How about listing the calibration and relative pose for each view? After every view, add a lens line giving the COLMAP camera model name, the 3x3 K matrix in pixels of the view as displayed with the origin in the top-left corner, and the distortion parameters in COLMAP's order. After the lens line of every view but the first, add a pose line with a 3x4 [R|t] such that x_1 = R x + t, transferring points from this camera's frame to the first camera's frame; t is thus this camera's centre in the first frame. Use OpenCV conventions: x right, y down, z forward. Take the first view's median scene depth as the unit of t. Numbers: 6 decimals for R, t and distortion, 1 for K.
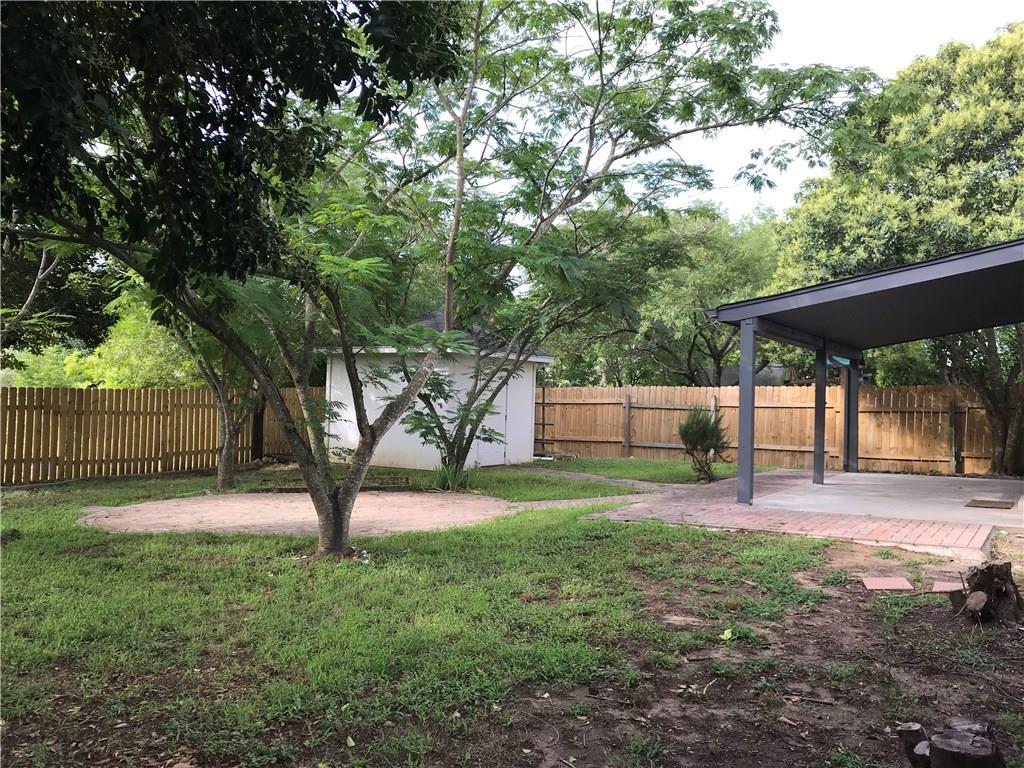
lens RADIAL K [[834.7, 0, 508.4], [0, 834.7, 378.4], [0, 0, 1]] dist [0.053140, -0.082119]
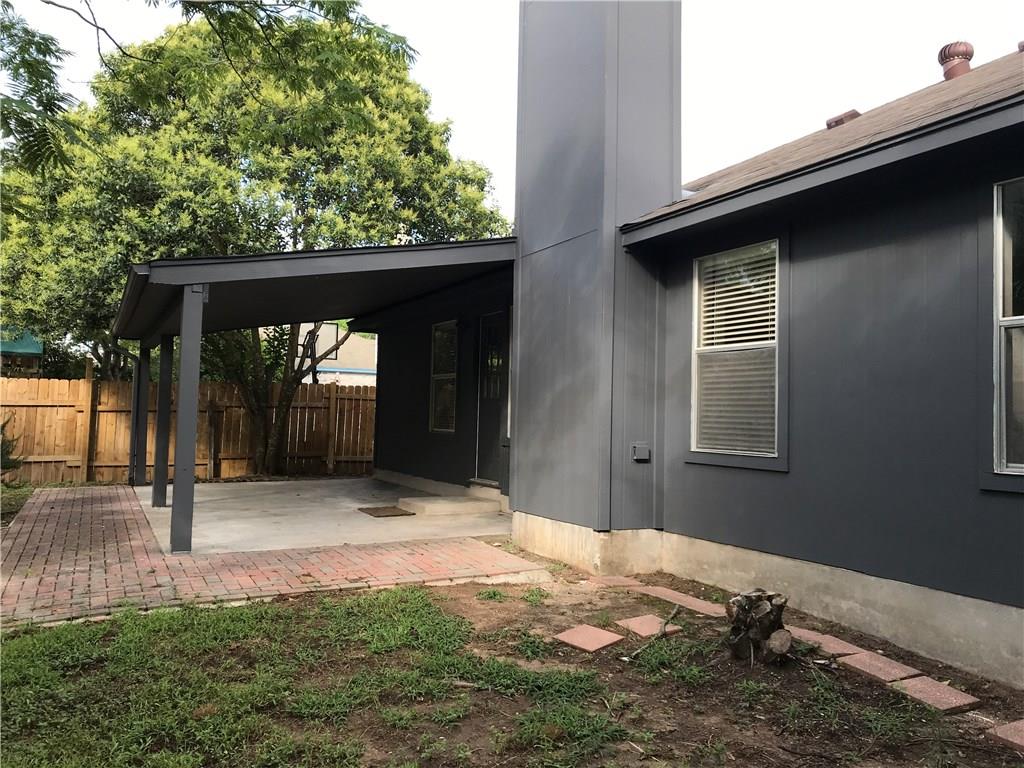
lens RADIAL K [[834.7, 0, 508.4], [0, 834.7, 378.4], [0, 0, 1]] dist [0.053140, -0.082119]
pose [[0.499772, 0.027321, 0.865726, -0.111157], [-0.034004, 0.999351, -0.011908, 0.003959], [-0.865489, -0.023487, 0.500376, 0.259512]]
